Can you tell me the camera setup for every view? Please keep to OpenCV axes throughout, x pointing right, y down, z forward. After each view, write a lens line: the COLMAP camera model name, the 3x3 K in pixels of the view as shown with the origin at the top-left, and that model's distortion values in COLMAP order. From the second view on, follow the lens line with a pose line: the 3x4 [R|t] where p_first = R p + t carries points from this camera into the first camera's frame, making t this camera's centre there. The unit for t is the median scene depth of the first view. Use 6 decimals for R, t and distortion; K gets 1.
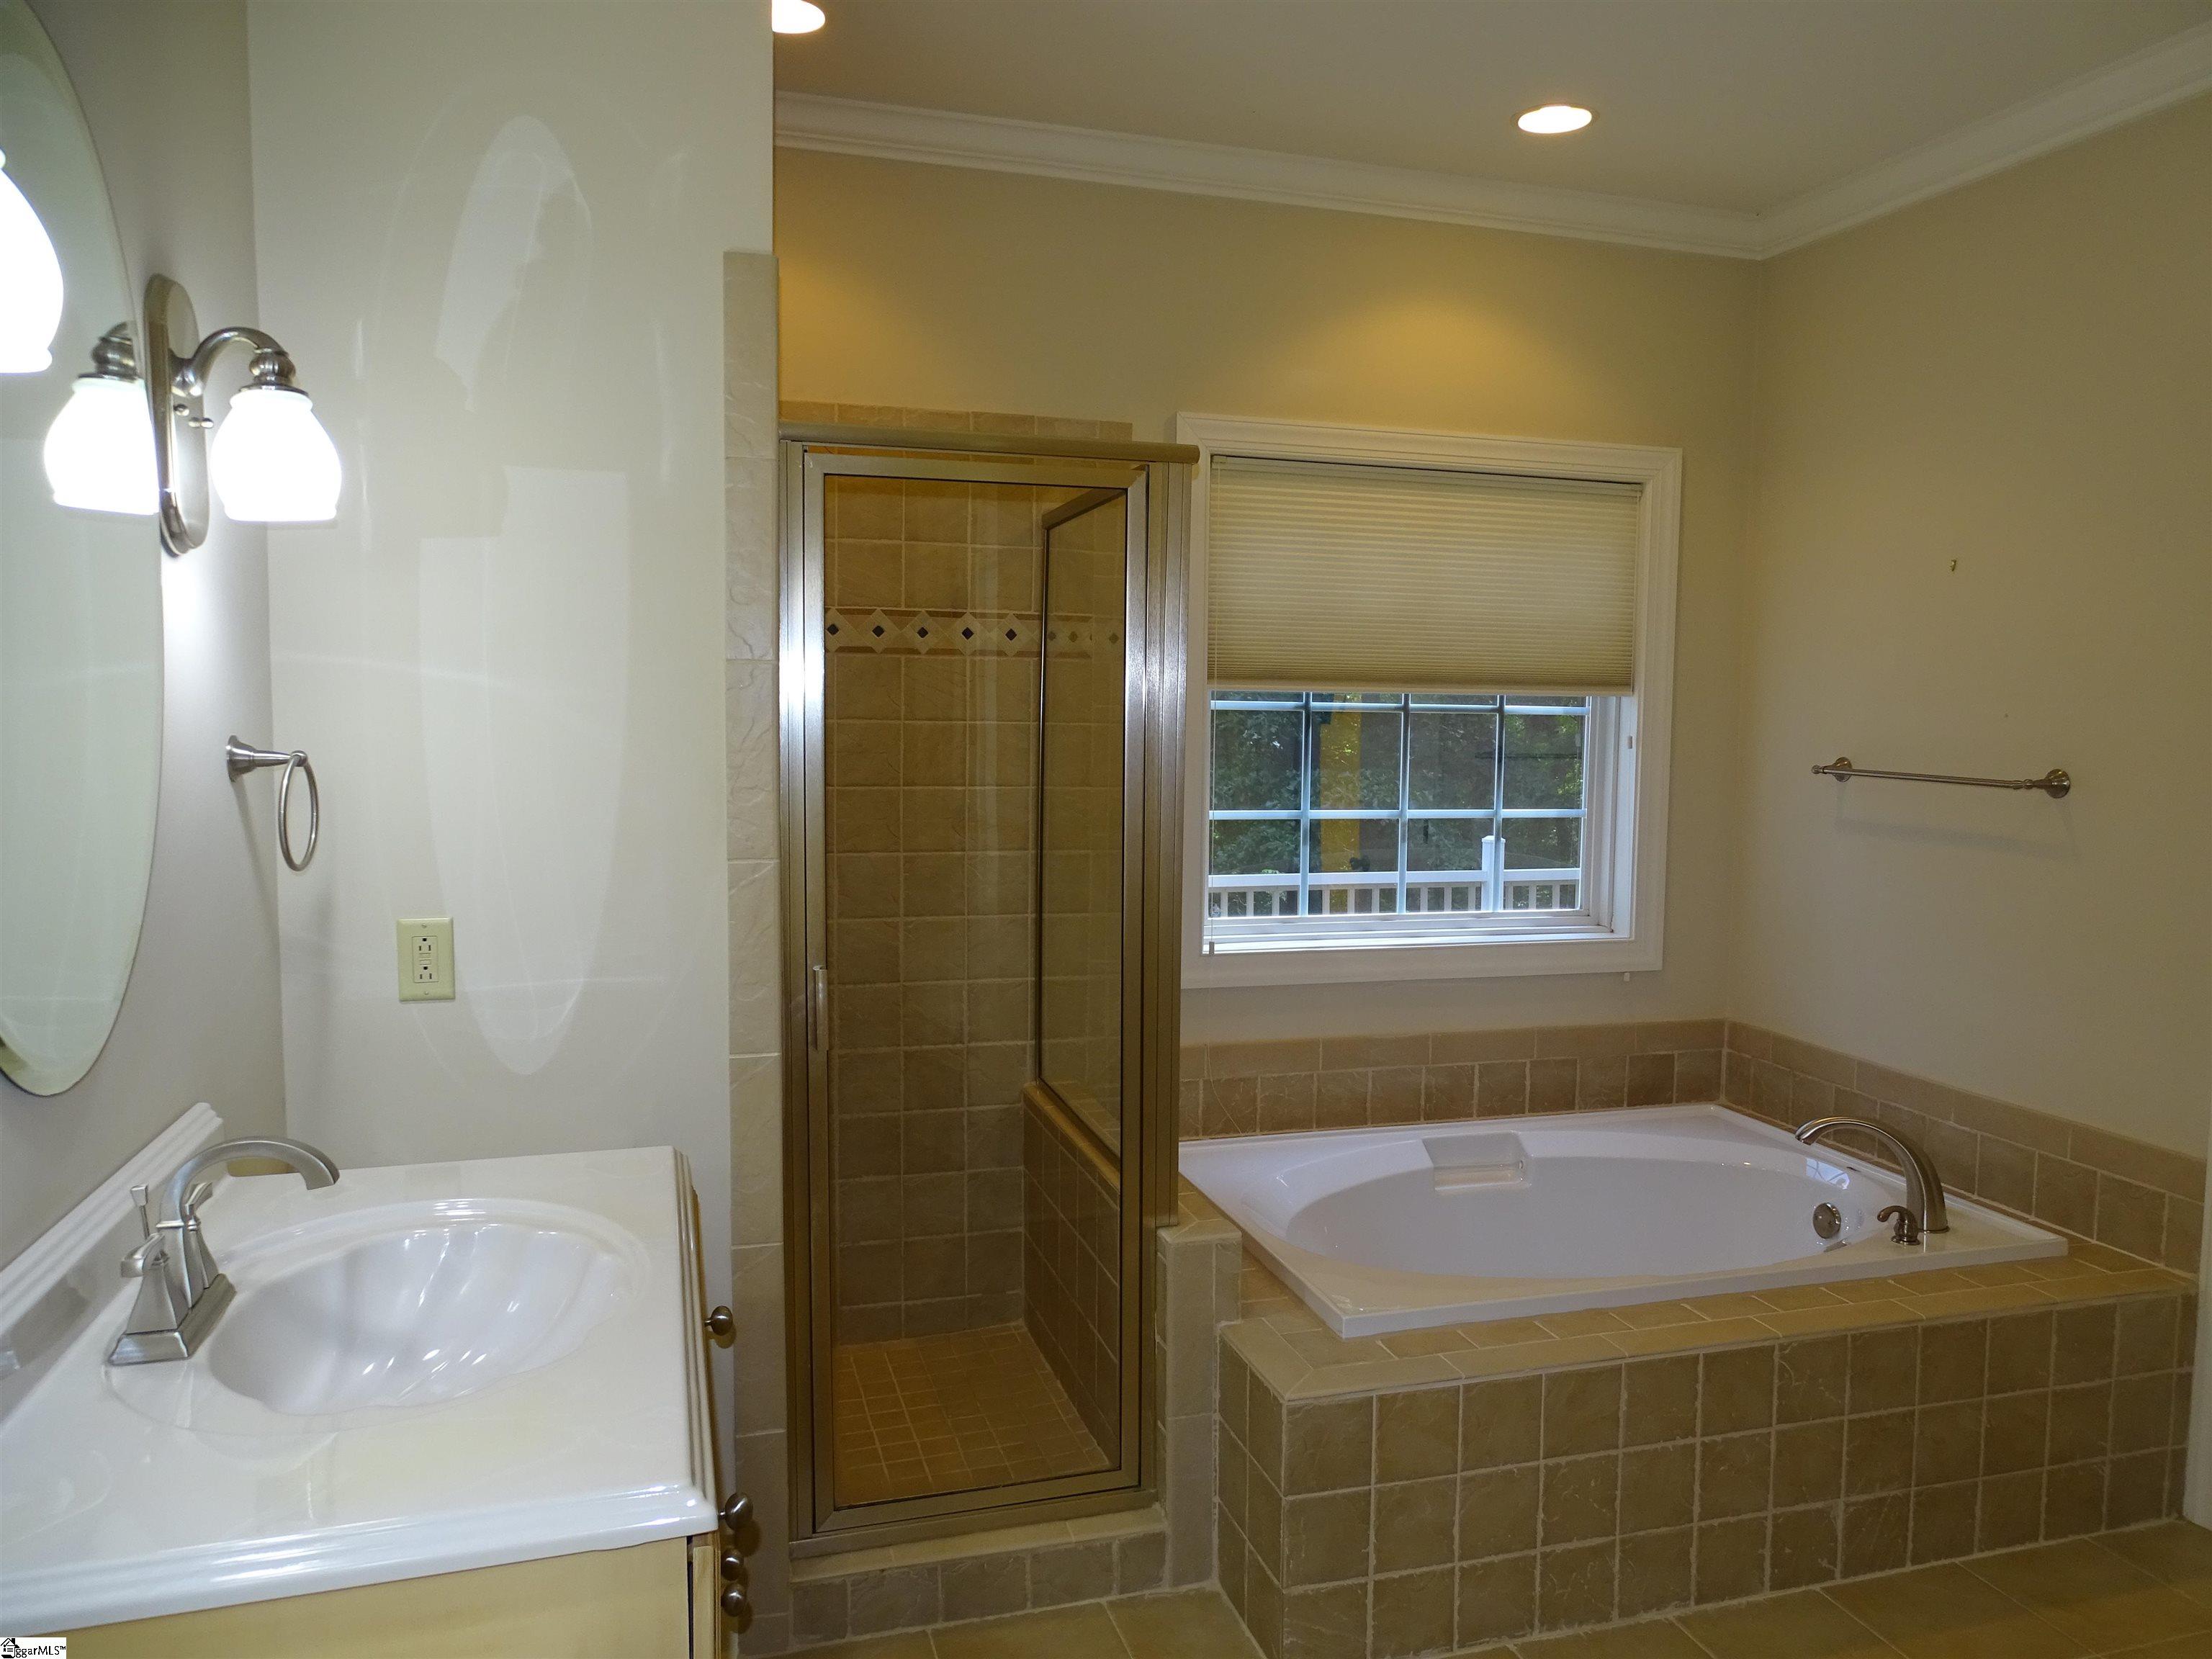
lens RADIAL K [[1561.8, 0, 1101.1], [0, 1561.8, 814.1], [0, 0, 1]] dist [-0.006712, -0.004062]
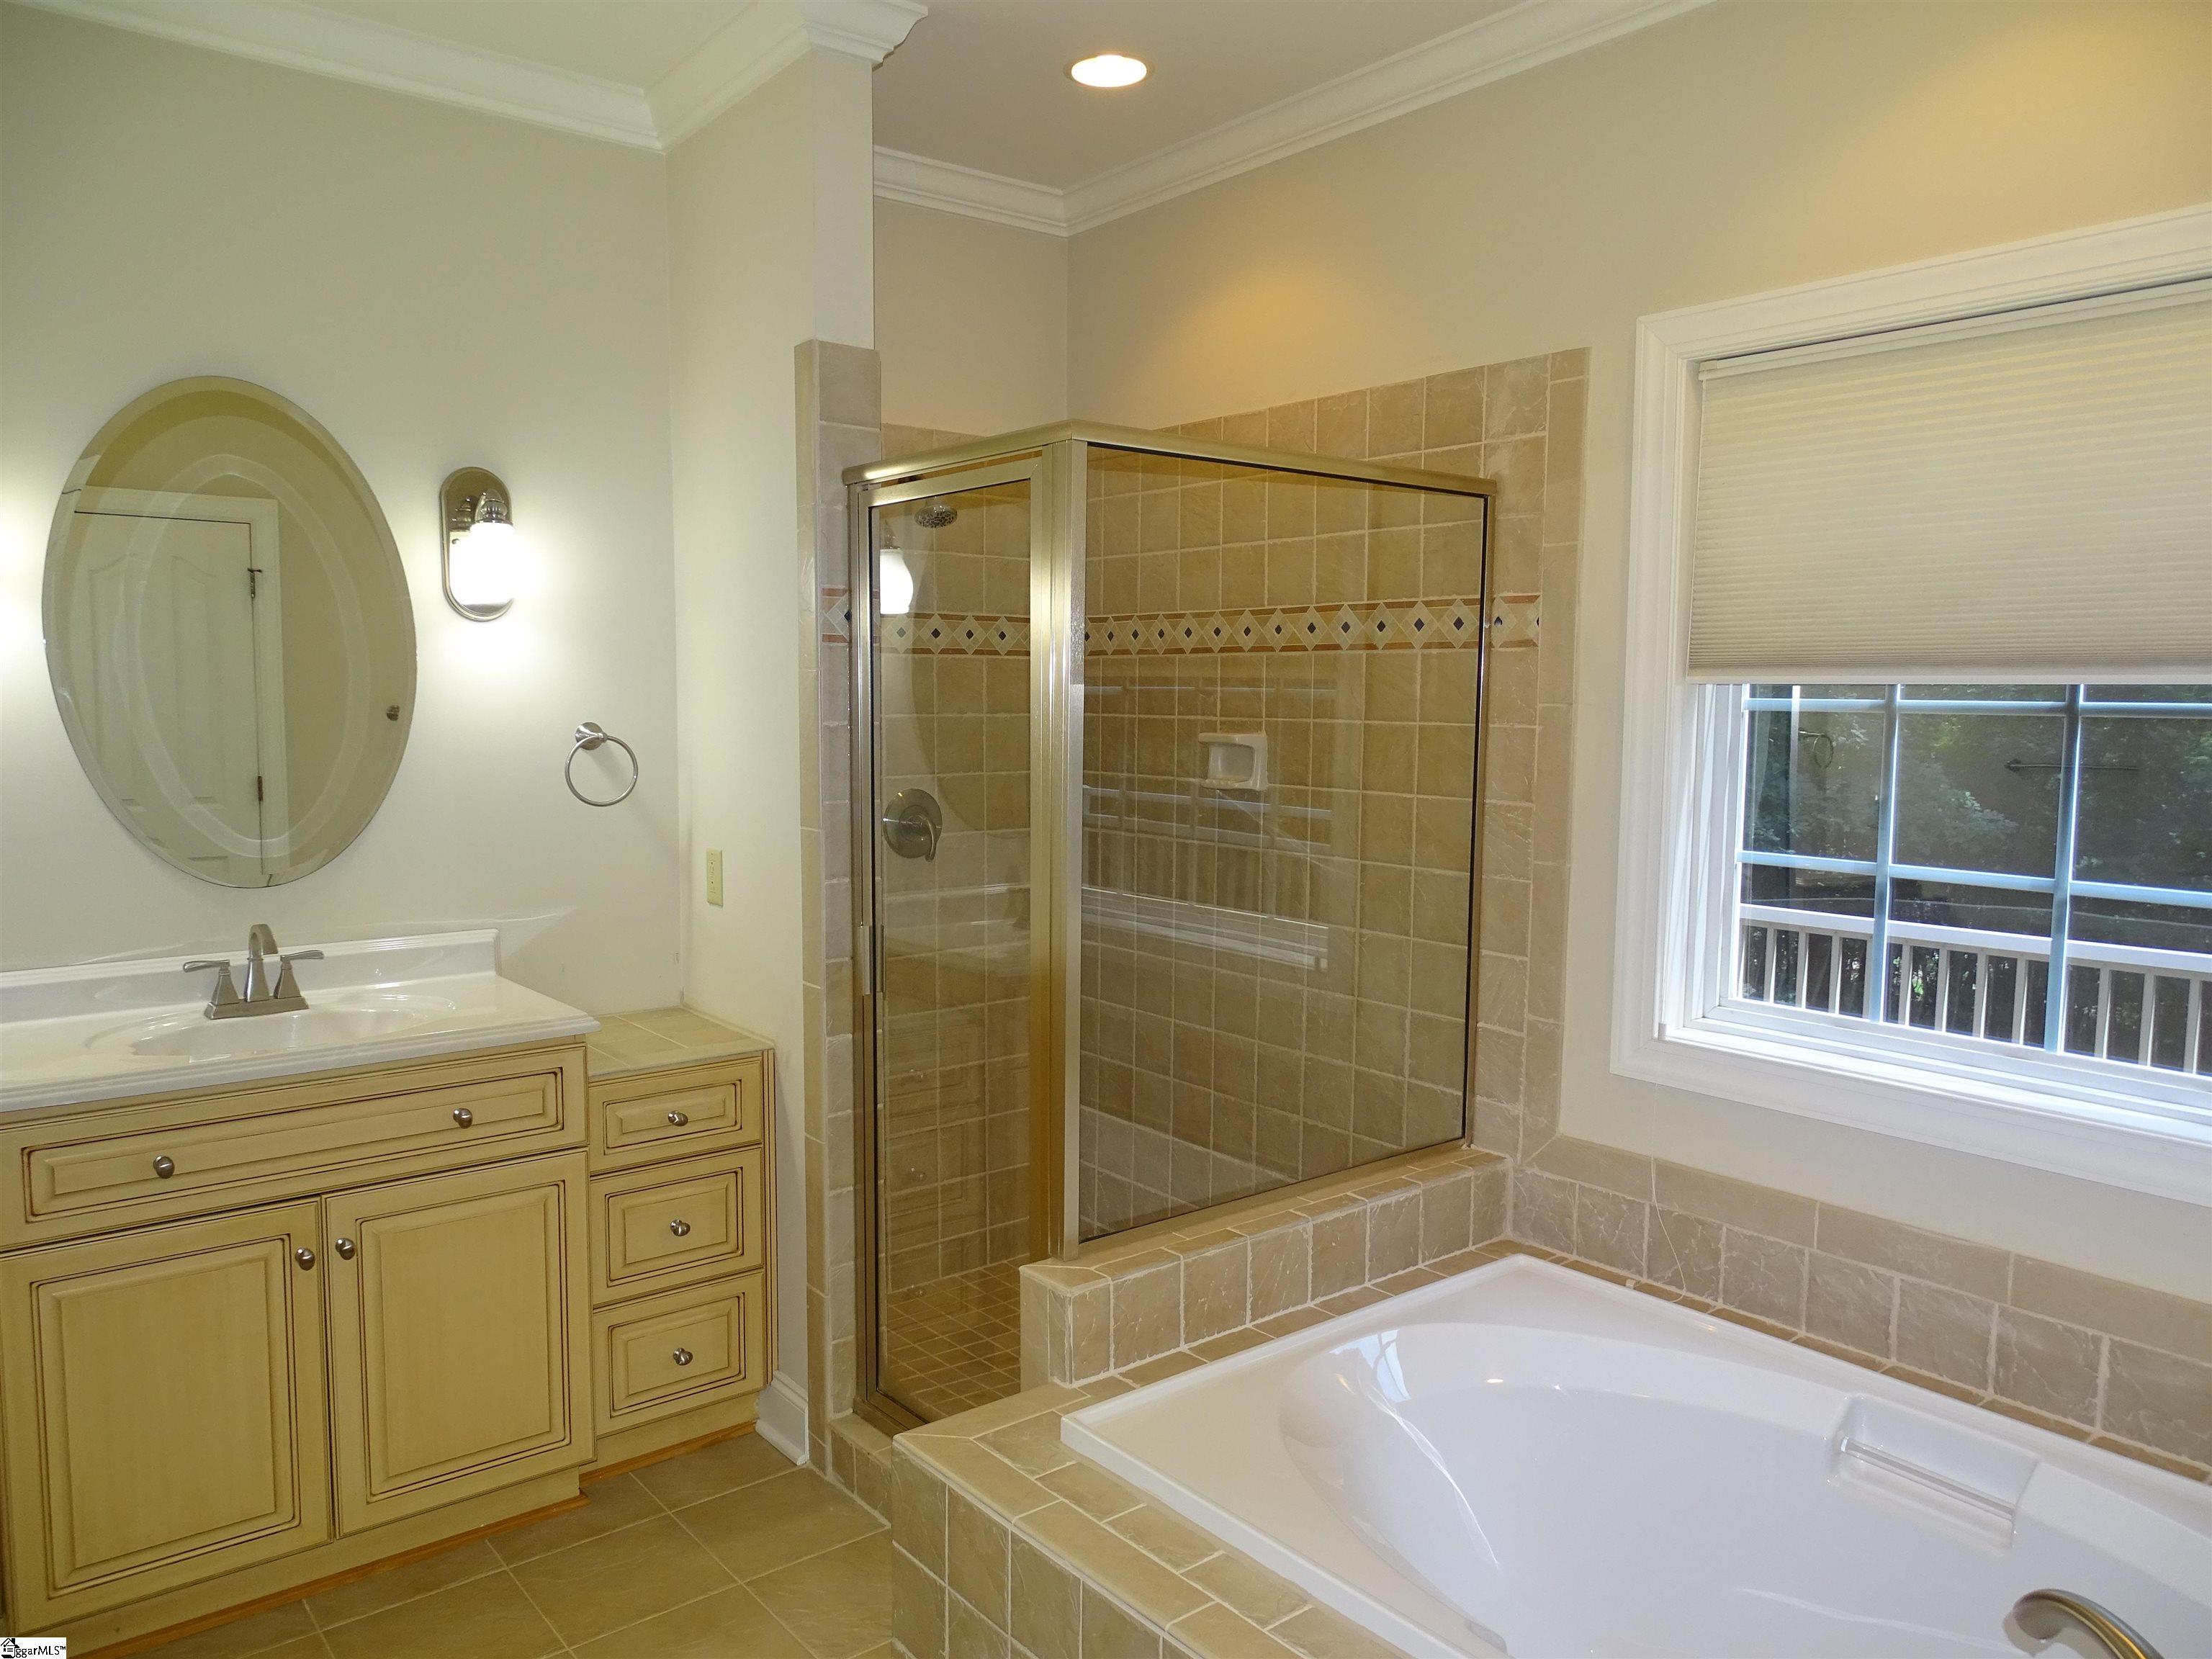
lens RADIAL K [[1561.8, 0, 1096.7], [0, 1561.8, 822.7], [0, 0, 1]] dist [-0.006712, -0.004062]
pose [[0.378140, 0.068941, -0.923178, 0.667577], [-0.065130, 0.996733, 0.047756, -0.031975], [0.923454, 0.042068, 0.381395, 0.479129]]
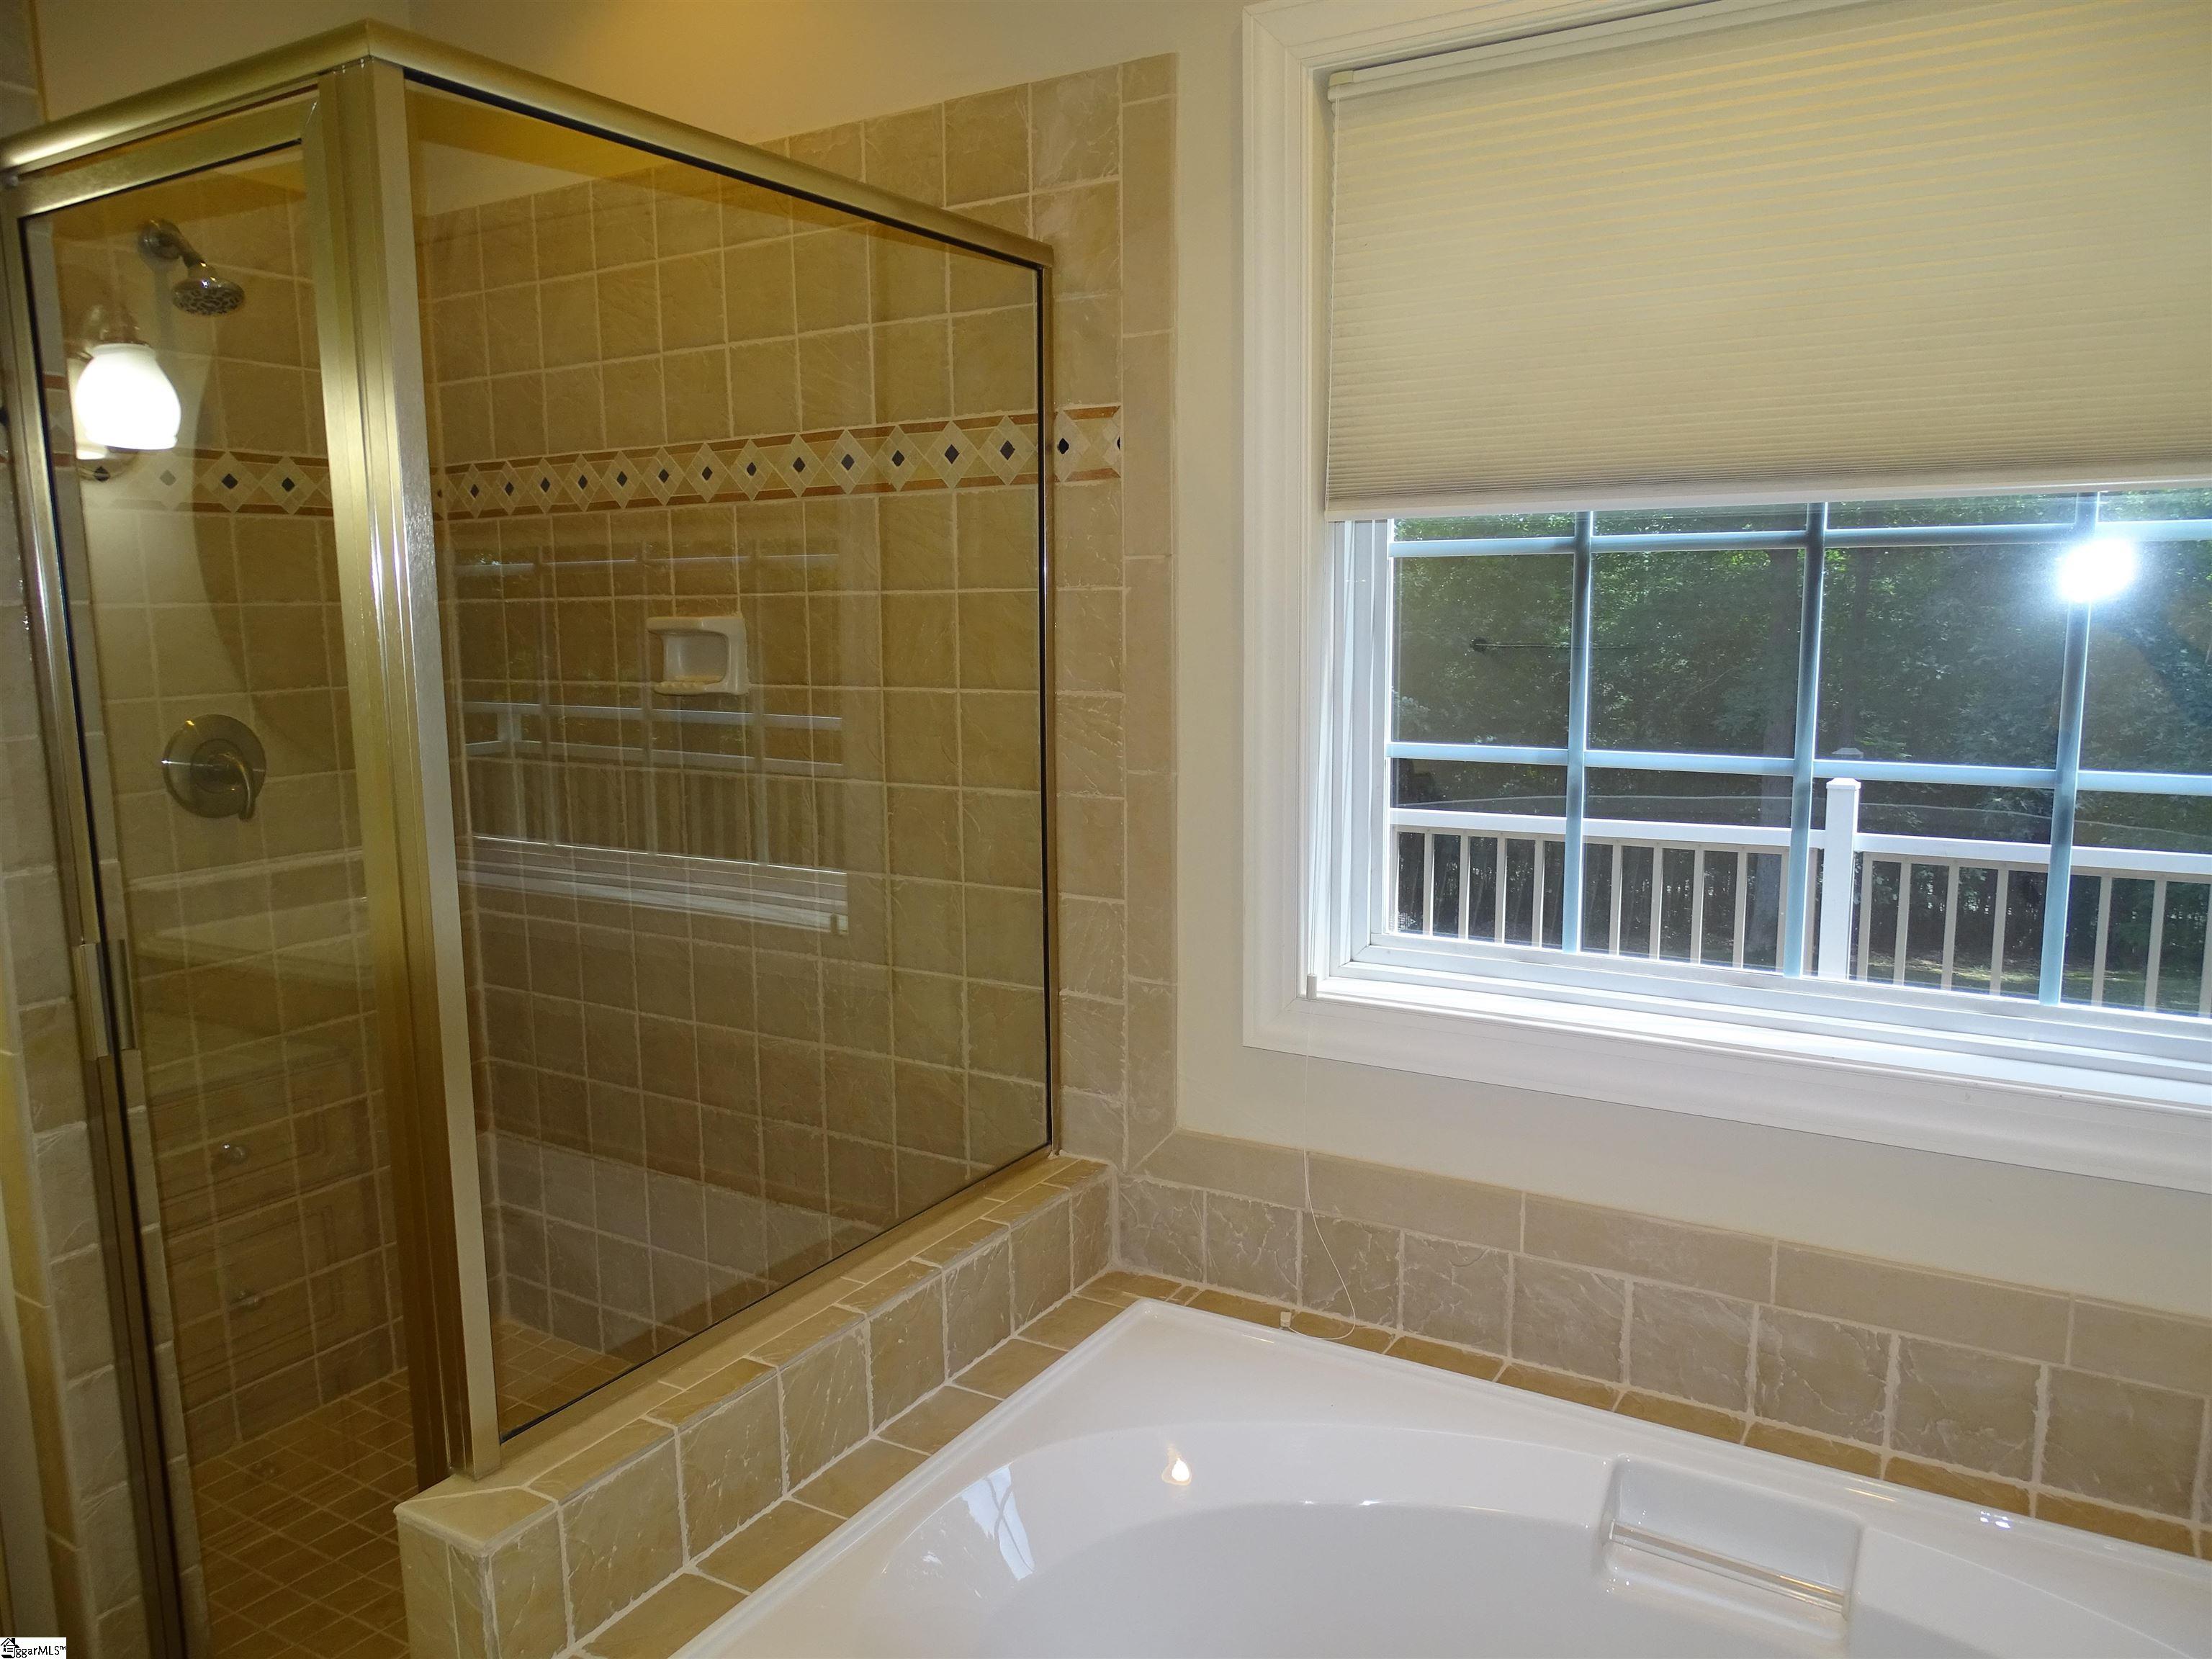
lens RADIAL K [[1561.8, 0, 1113.8], [0, 1561.8, 824.9], [0, 0, 1]] dist [-0.006712, -0.004062]
pose [[0.676196, 0.083942, -0.731924, 0.441492], [-0.028703, 0.995735, 0.087680, -0.019872], [0.736162, -0.038280, 0.675721, 0.589094]]
